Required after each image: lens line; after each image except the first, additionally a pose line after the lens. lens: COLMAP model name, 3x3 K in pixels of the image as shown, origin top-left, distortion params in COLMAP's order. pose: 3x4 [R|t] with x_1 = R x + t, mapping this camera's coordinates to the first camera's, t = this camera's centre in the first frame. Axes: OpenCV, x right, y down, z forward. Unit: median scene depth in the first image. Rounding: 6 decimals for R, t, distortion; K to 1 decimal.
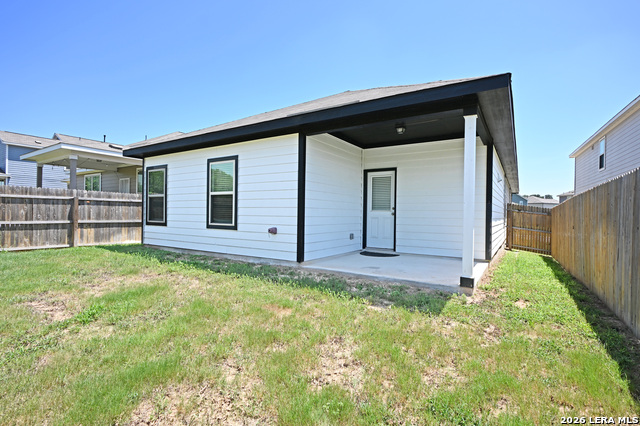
lens RADIAL K [[310.4, 0, 324.1], [0, 310.4, 211.4], [0, 0, 1]] dist [-0.004672, 0.002405]
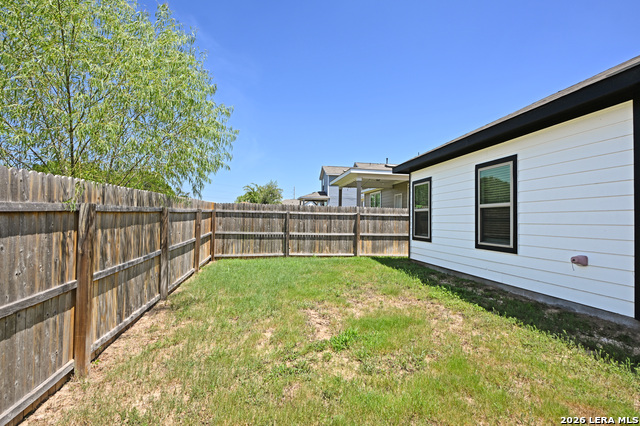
lens RADIAL K [[310.4, 0, 319.3], [0, 310.4, 213.5], [0, 0, 1]] dist [-0.004672, 0.002405]
pose [[0.667773, -0.019248, -0.744116, -0.040530], [-0.002157, 0.999611, -0.027793, -0.015504], [0.744362, 0.020164, 0.667472, 0.141789]]
